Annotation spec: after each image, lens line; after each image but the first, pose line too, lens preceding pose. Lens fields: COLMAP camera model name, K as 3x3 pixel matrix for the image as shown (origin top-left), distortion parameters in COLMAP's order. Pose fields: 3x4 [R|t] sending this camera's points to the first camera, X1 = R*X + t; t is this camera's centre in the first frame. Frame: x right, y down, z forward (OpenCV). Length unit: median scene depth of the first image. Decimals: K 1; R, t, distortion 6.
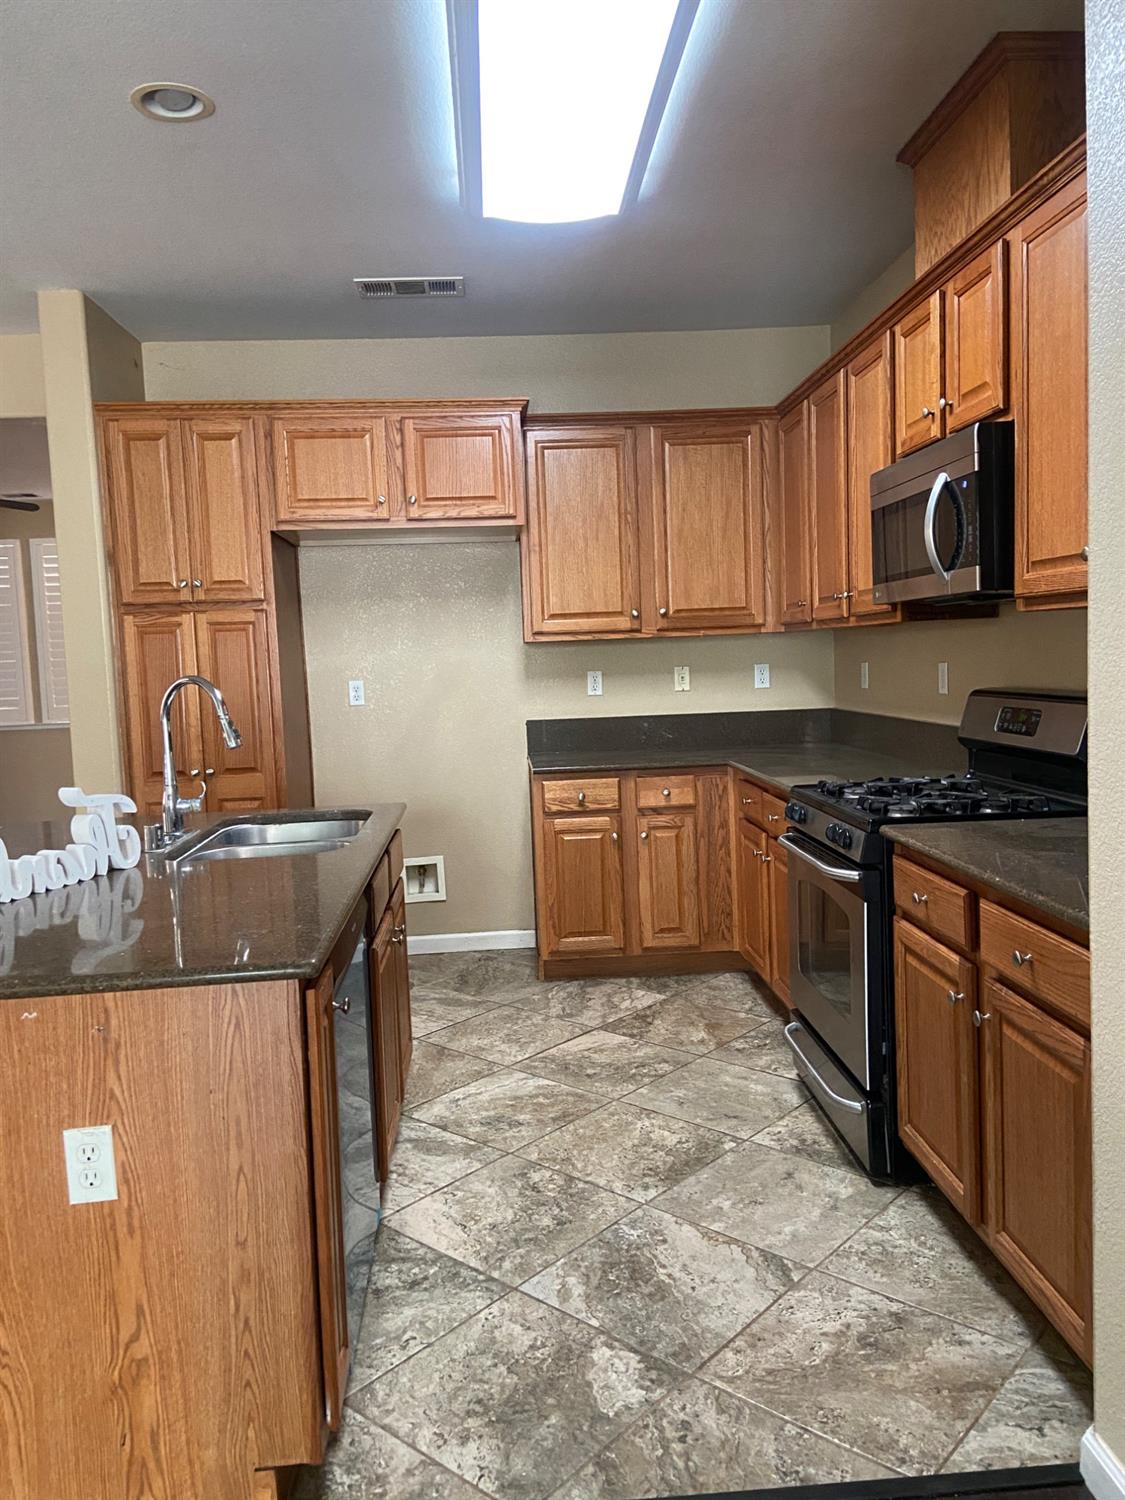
lens RADIAL K [[1128.7, 0, 572.2], [0, 1128.7, 745.4], [0, 0, 1]] dist [0.067987, -0.081659]
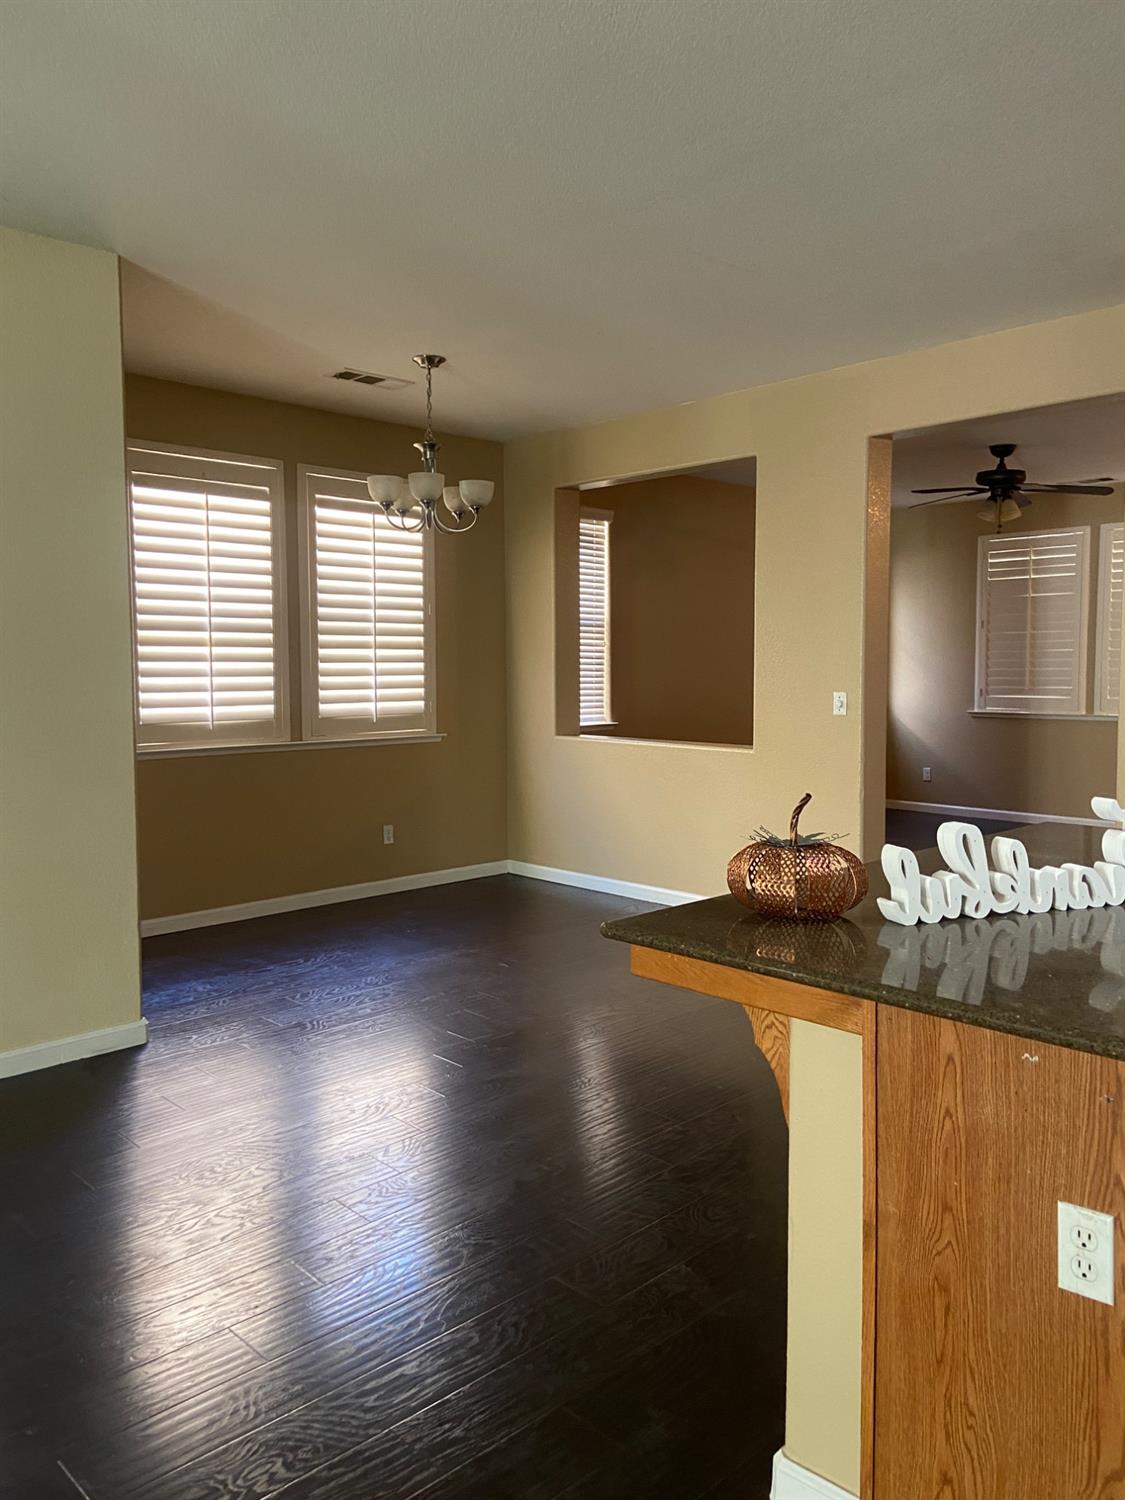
lens RADIAL K [[1128.7, 0, 567.8], [0, 1128.7, 746.8], [0, 0, 1]] dist [0.067987, -0.081659]
pose [[0.643943, 0.083315, -0.760524, -0.055776], [-0.074551, 0.996155, 0.046005, -0.014299], [0.761433, 0.027073, 0.647678, 0.152133]]
